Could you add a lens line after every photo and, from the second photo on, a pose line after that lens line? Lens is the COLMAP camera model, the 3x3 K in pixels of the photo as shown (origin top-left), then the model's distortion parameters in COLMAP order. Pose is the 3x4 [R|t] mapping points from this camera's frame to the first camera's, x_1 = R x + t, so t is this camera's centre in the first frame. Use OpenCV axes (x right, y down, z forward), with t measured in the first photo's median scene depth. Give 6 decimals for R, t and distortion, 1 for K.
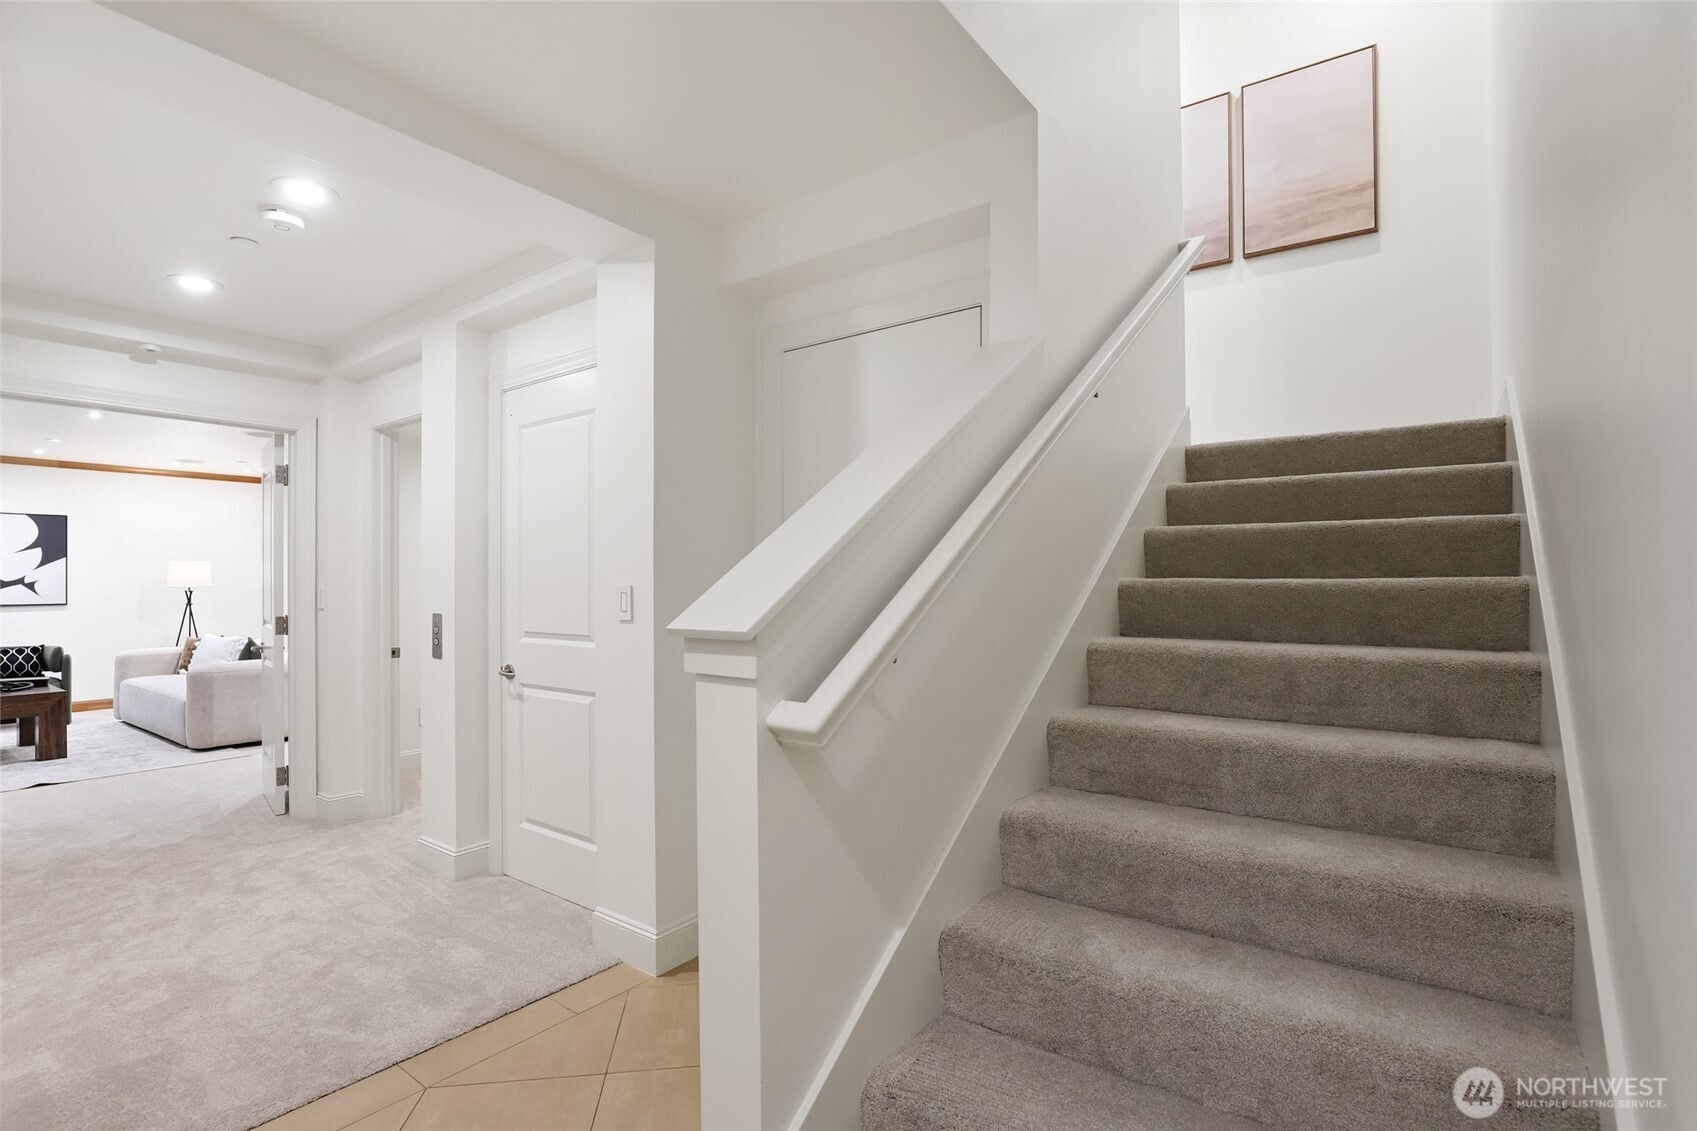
lens RADIAL K [[790.9, 0, 850.7], [0, 790.9, 577.9], [0, 0, 1]] dist [-0.017940, 0.000869]
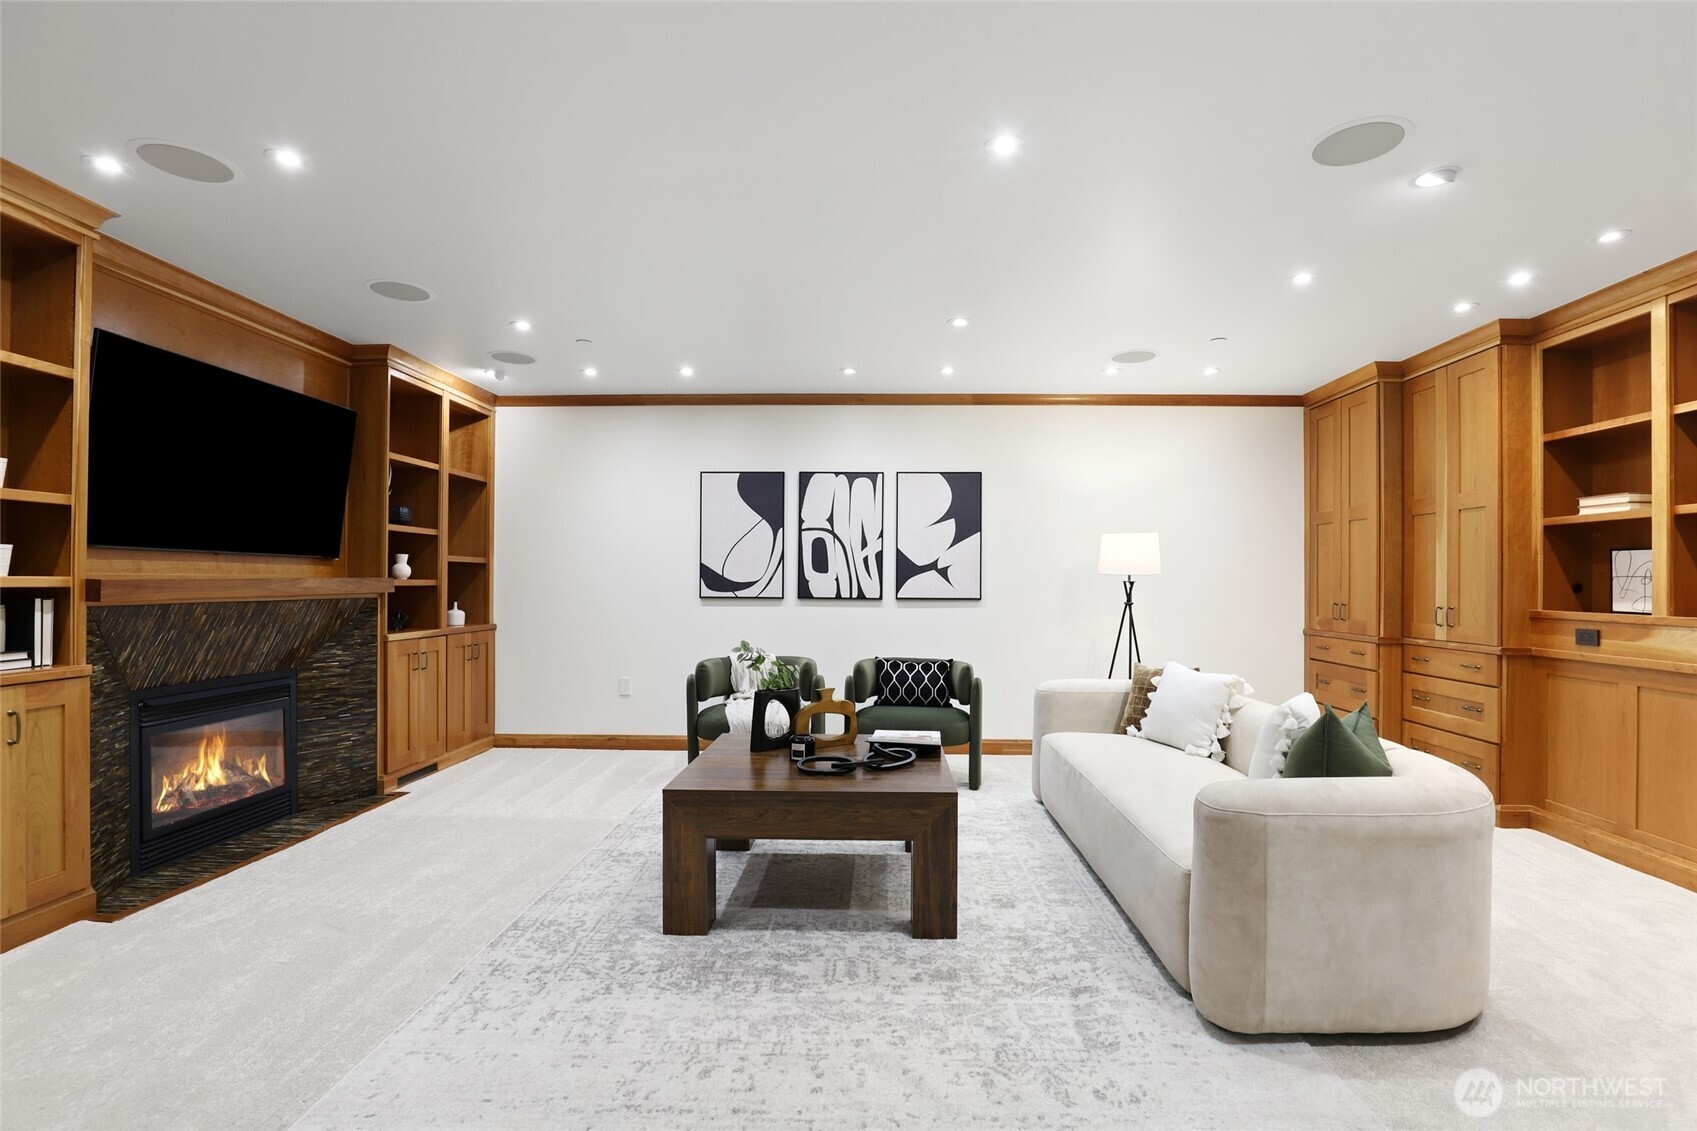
lens RADIAL K [[790.9, 0, 851.9], [0, 790.9, 581.3], [0, 0, 1]] dist [-0.017940, 0.000869]
pose [[0.561820, 0.007601, -0.827224, -0.524340], [-0.005340, 0.999970, 0.005562, 0.015725], [0.827242, 0.001292, 0.561844, 0.544770]]
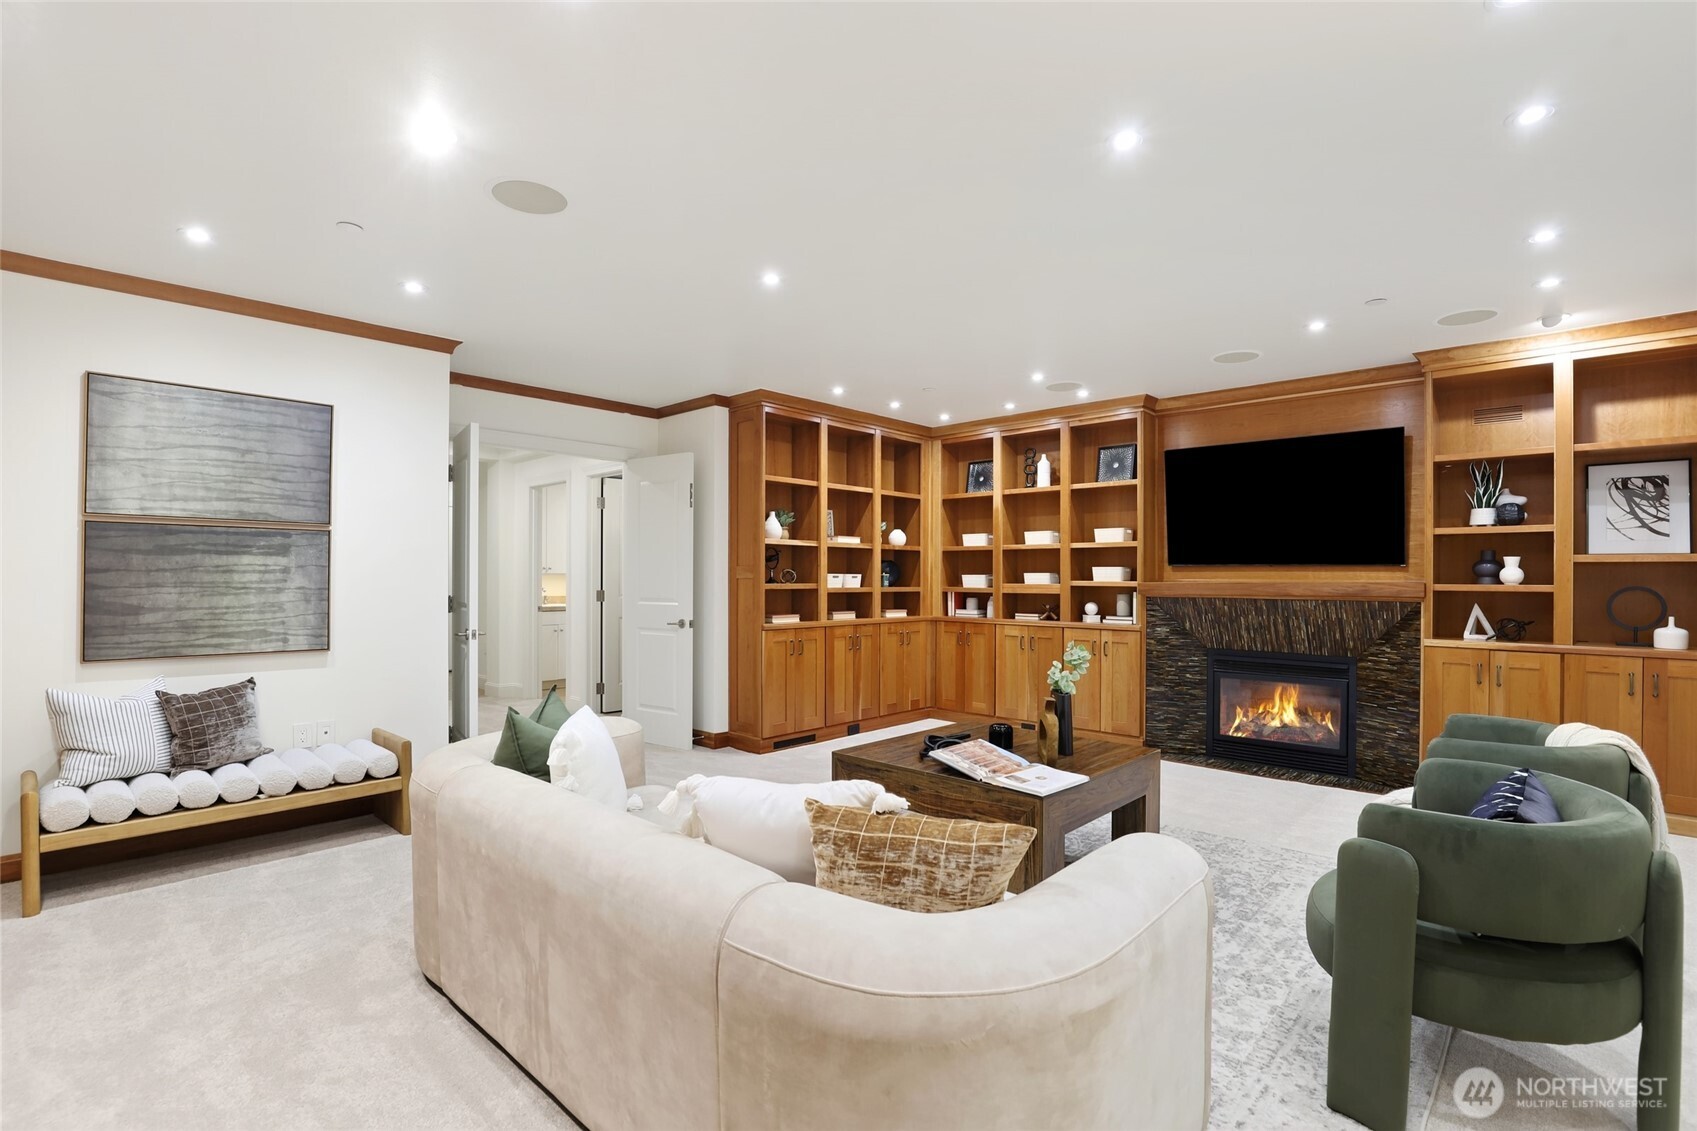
lens RADIAL K [[790.9, 0, 847.2], [0, 790.9, 568.0], [0, 0, 1]] dist [-0.017940, 0.000869]
pose [[-0.995360, 0.005383, 0.096075, -0.878110], [0.004398, 0.999936, -0.010457, 0.010352], [-0.096126, -0.009986, -0.995319, 1.330494]]
